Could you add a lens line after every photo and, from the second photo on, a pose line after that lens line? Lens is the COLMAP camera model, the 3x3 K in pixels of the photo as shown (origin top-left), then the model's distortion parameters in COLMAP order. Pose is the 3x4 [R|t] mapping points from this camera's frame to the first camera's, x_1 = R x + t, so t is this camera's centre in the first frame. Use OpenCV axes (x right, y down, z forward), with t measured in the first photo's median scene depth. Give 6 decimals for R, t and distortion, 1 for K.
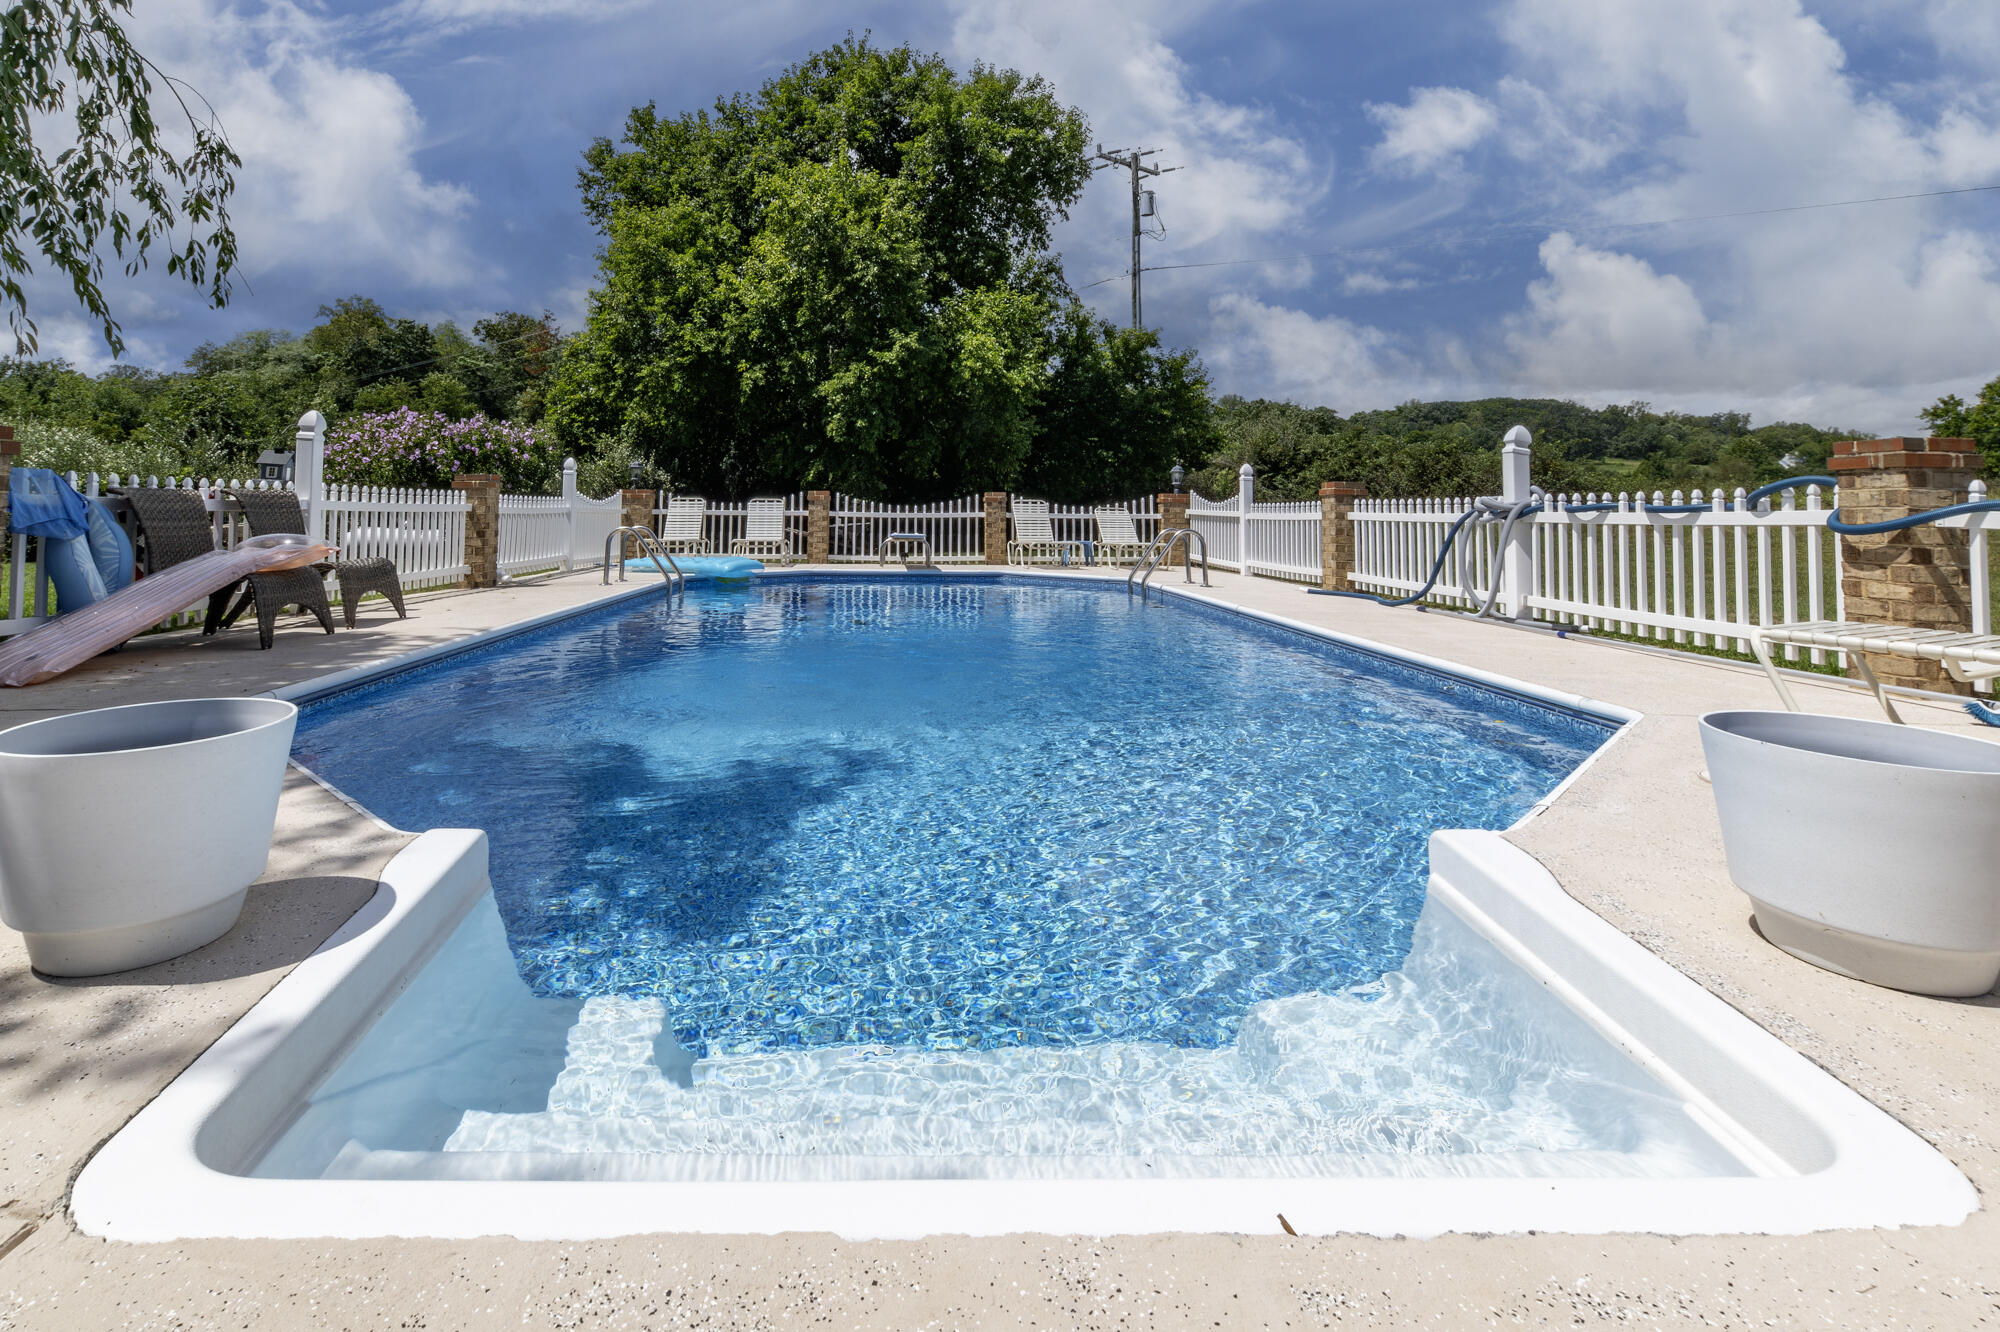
lens RADIAL K [[993.1, 0, 1003.2], [0, 993.1, 542.1], [0, 0, 1]] dist [-0.000586, -0.000136]
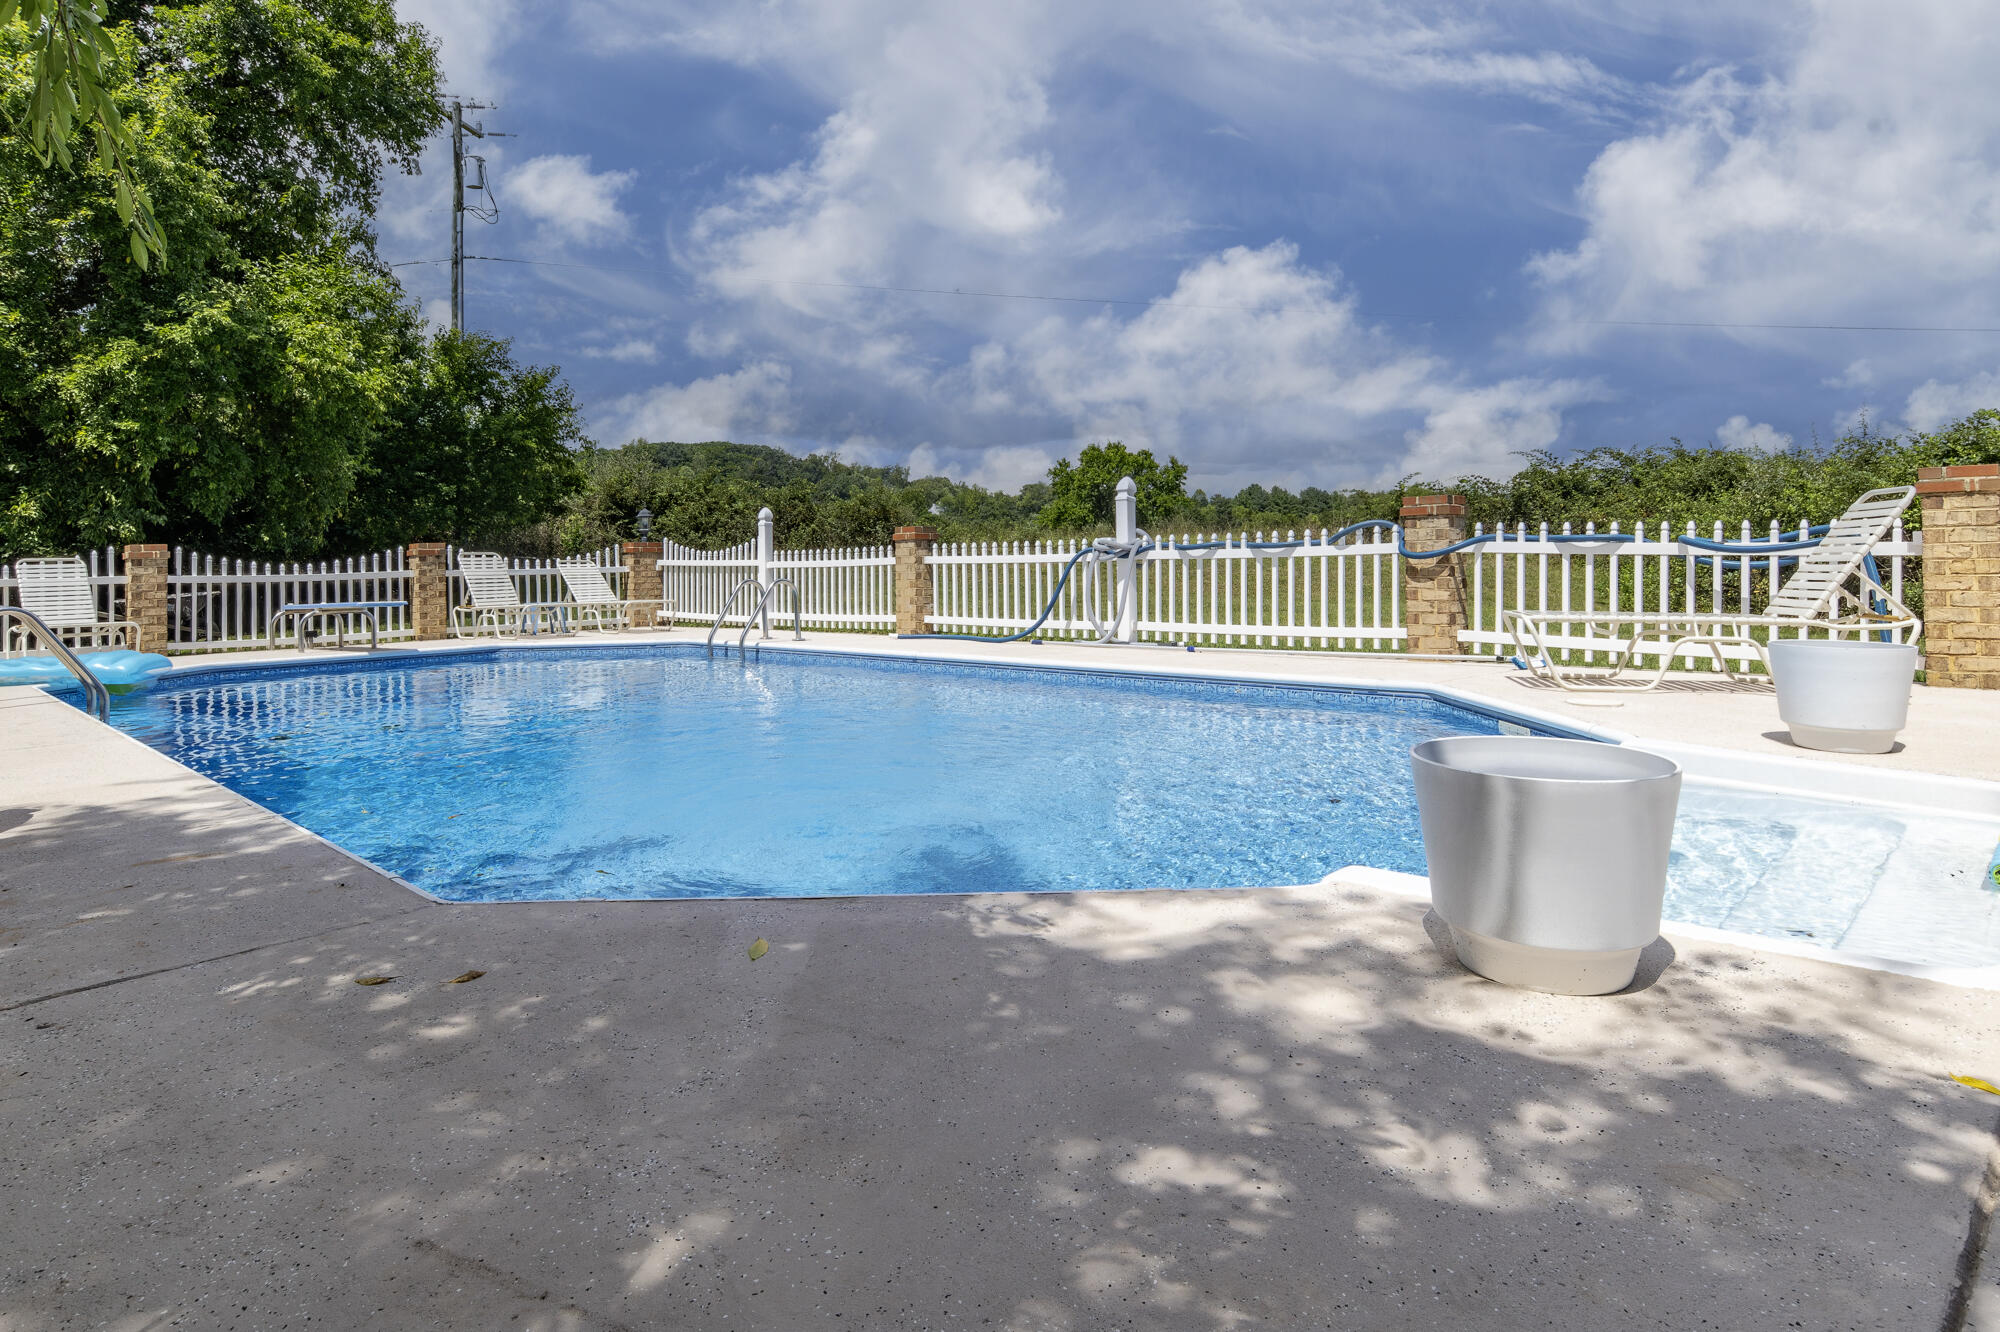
lens RADIAL K [[1121.5, 0, 1000.0], [0, 1121.5, 666.0], [0, 0, 1]] dist [0.003533, 0.002343]
pose [[0.697940, -0.090653, 0.710395, -0.321742], [0.047815, 0.995641, 0.080077, -0.005021], [-0.714558, -0.021922, 0.699233, 0.101428]]
